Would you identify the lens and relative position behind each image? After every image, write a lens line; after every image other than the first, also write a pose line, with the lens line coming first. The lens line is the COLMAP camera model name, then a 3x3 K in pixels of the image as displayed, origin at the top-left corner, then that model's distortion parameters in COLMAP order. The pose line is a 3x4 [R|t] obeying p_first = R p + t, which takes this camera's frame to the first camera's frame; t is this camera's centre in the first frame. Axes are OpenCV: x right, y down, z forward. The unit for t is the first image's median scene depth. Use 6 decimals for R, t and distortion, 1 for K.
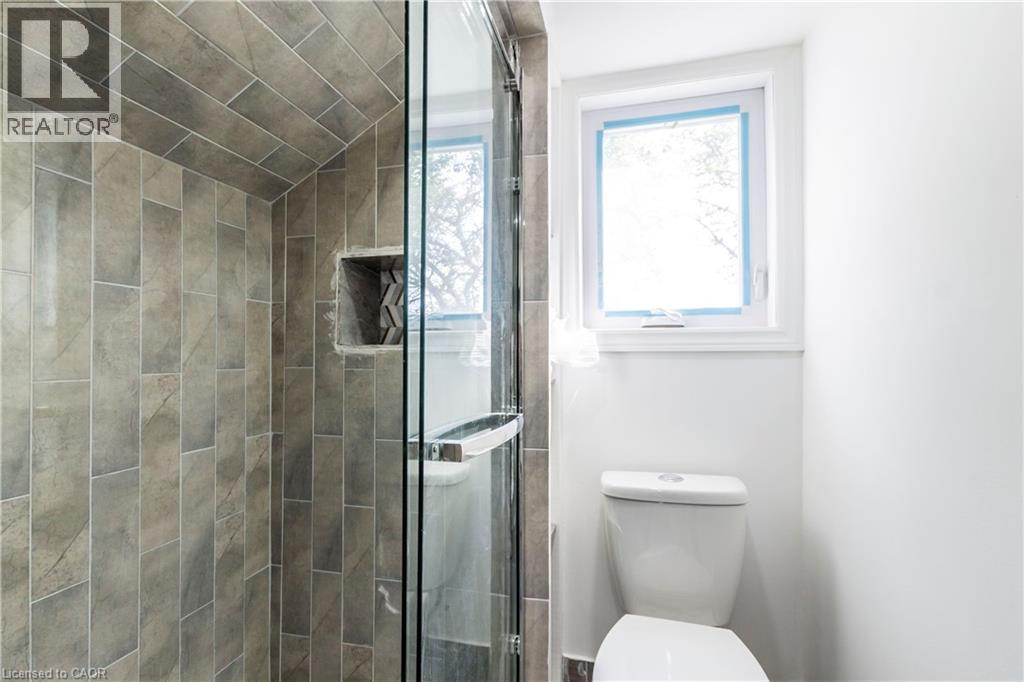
lens RADIAL K [[481.6, 0, 509.9], [0, 481.6, 347.0], [0, 0, 1]] dist [0.016910, -0.000082]
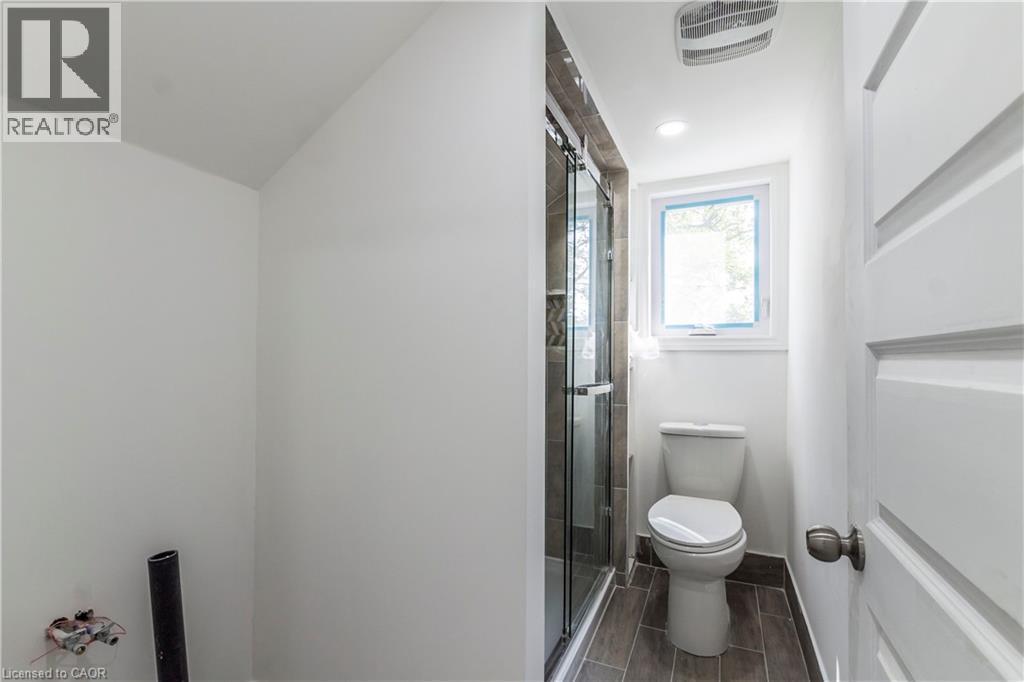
lens RADIAL K [[481.6, 0, 520.5], [0, 481.6, 353.5], [0, 0, 1]] dist [0.016910, -0.000082]
pose [[0.987090, 0.004963, -0.160092, -0.025264], [-0.002395, 0.999865, 0.016232, -0.005716], [0.160151, -0.015639, 0.986969, -0.796371]]
